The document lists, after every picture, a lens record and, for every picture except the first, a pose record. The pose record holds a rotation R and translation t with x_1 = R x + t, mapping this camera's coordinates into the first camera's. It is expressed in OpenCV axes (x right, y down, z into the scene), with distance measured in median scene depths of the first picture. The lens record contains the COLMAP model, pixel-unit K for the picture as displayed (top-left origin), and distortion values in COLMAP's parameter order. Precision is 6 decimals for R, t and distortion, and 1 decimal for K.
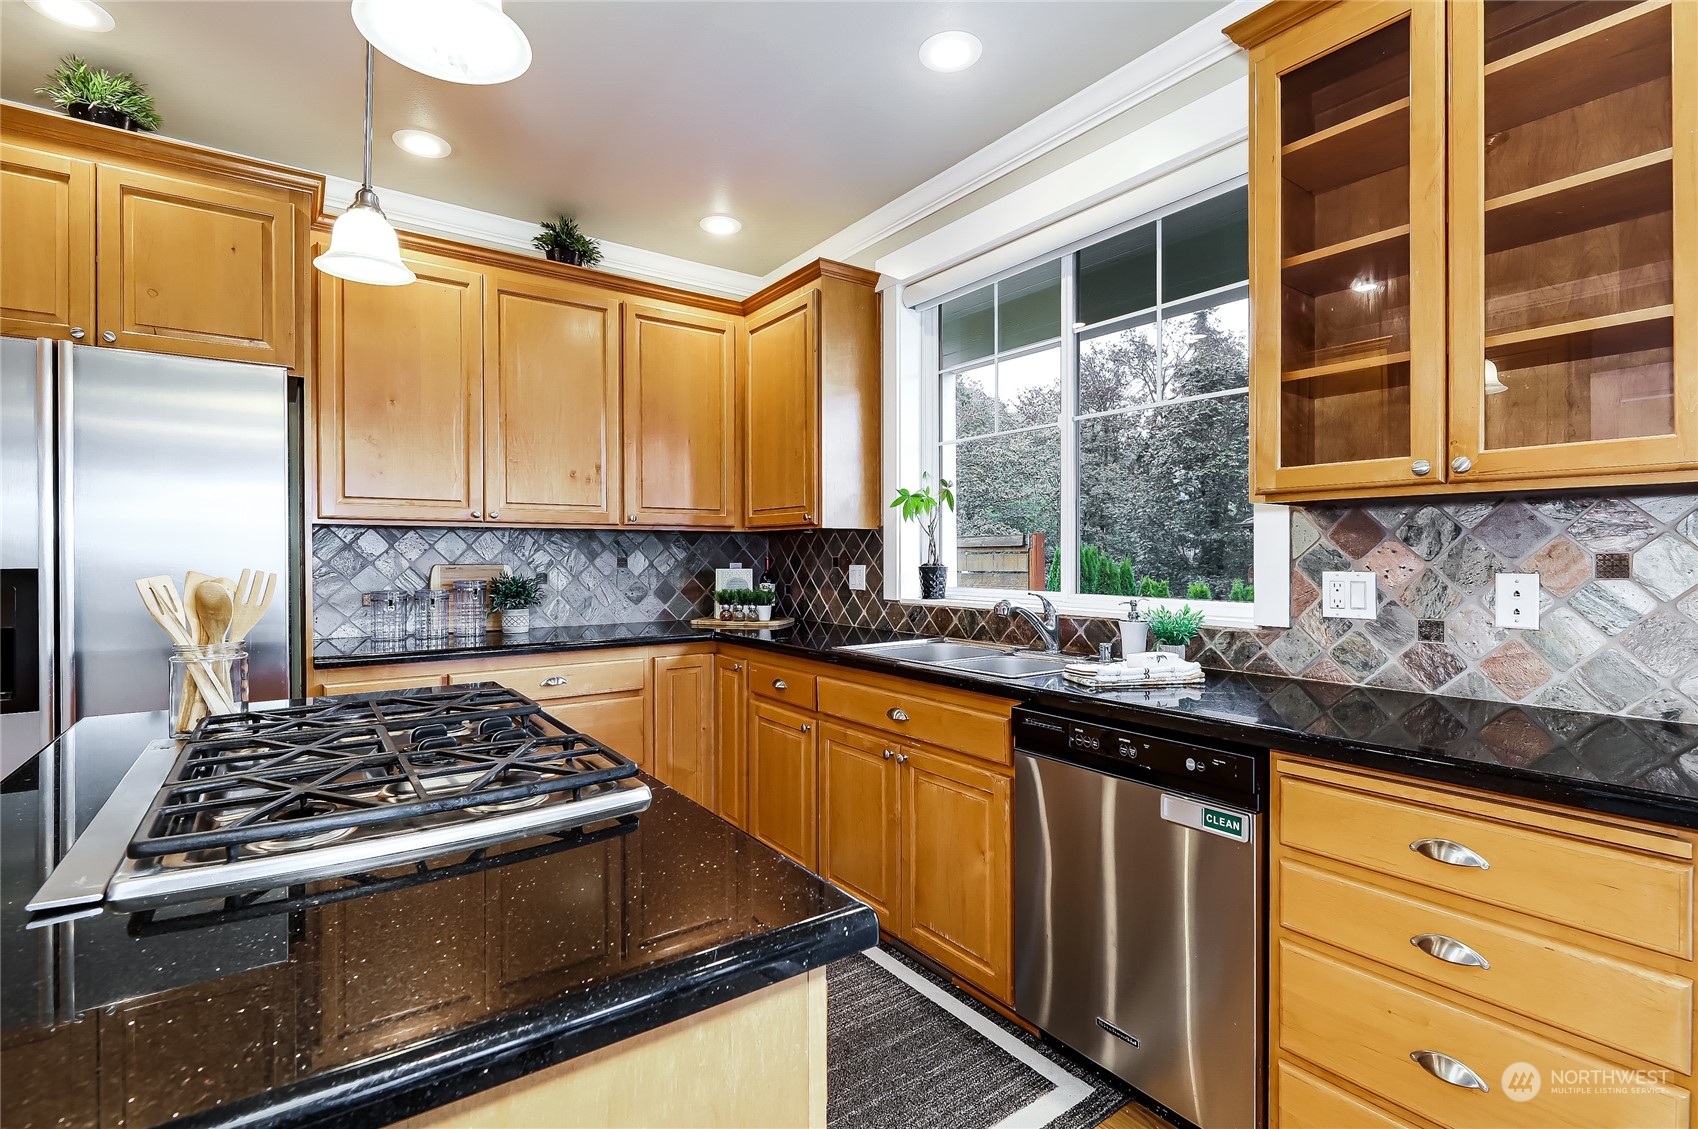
lens RADIAL K [[764.0, 0, 832.1], [0, 764.0, 559.5], [0, 0, 1]] dist [-0.002632, 0.001834]
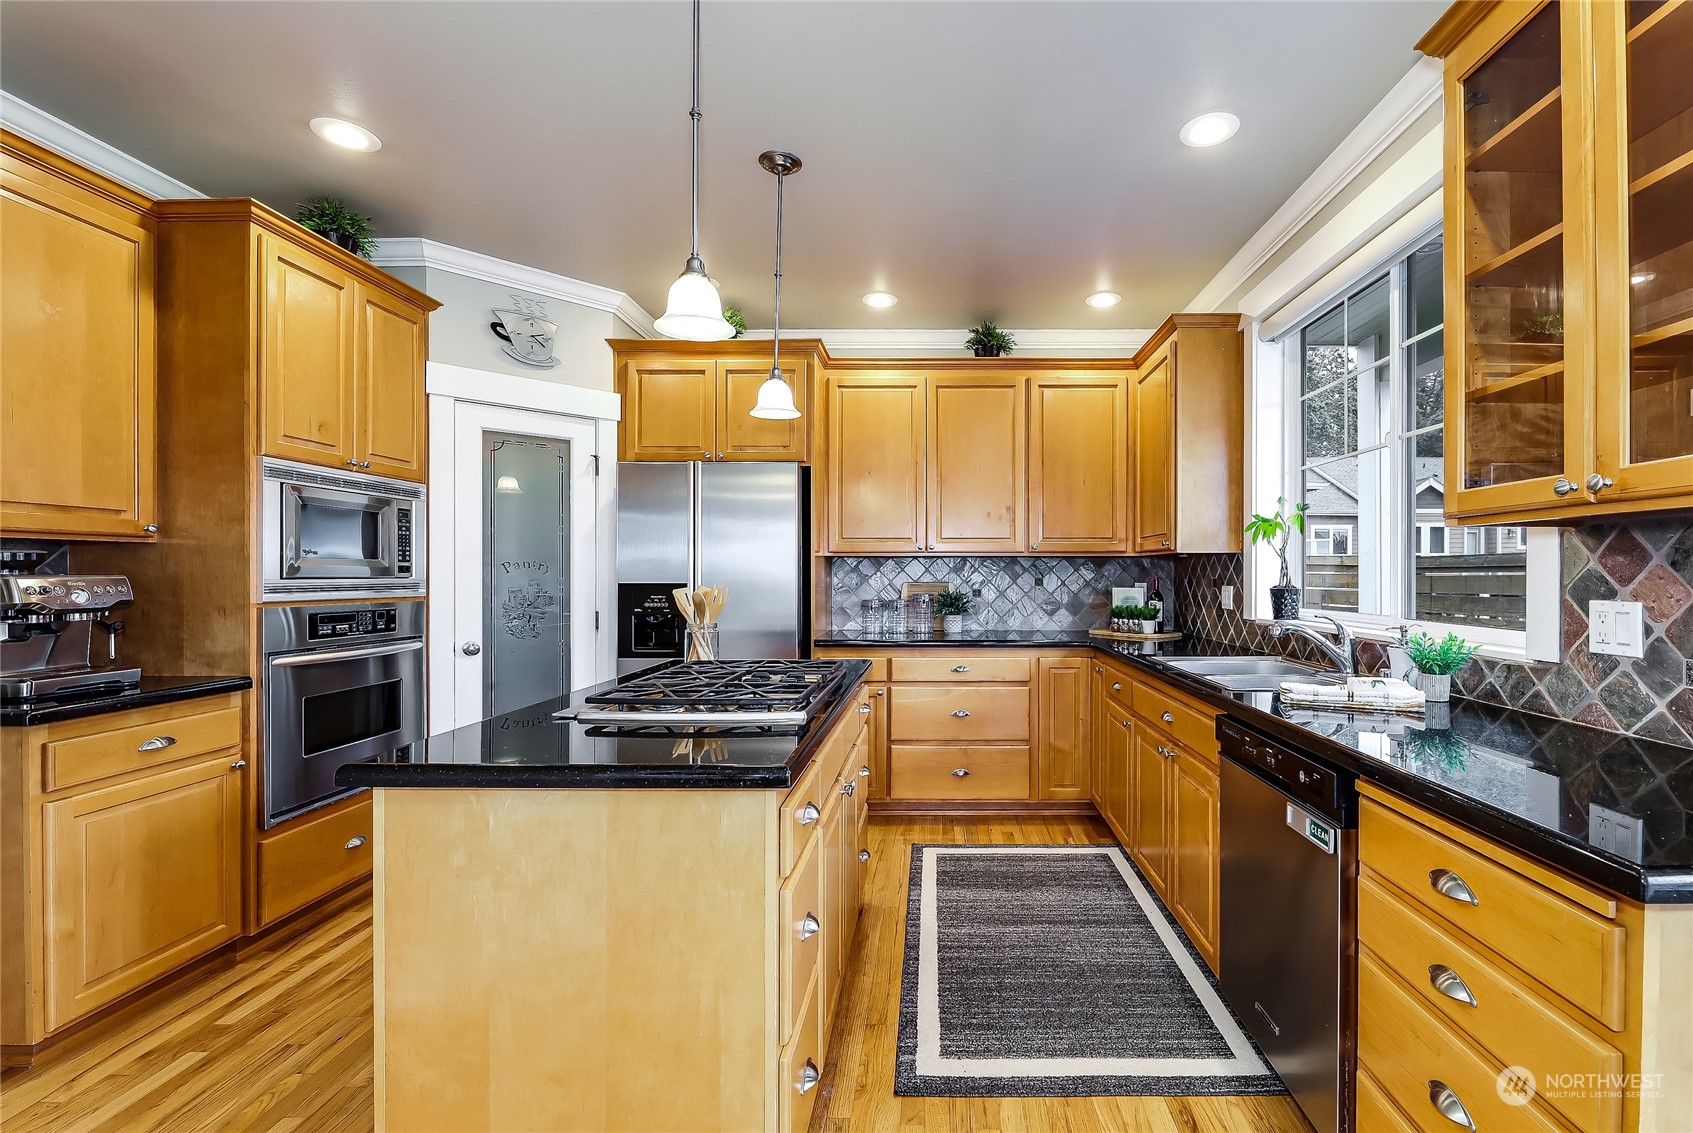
lens RADIAL K [[742.5, 0, 968.4], [0, 742.5, 571.4], [0, 0, 1]] dist [-0.009862, -0.000637]
pose [[0.813468, 0.000103, -0.581609, 0.370450], [-0.004336, 0.999973, -0.005888, -0.006008], [0.581593, 0.007312, 0.813447, -0.063897]]
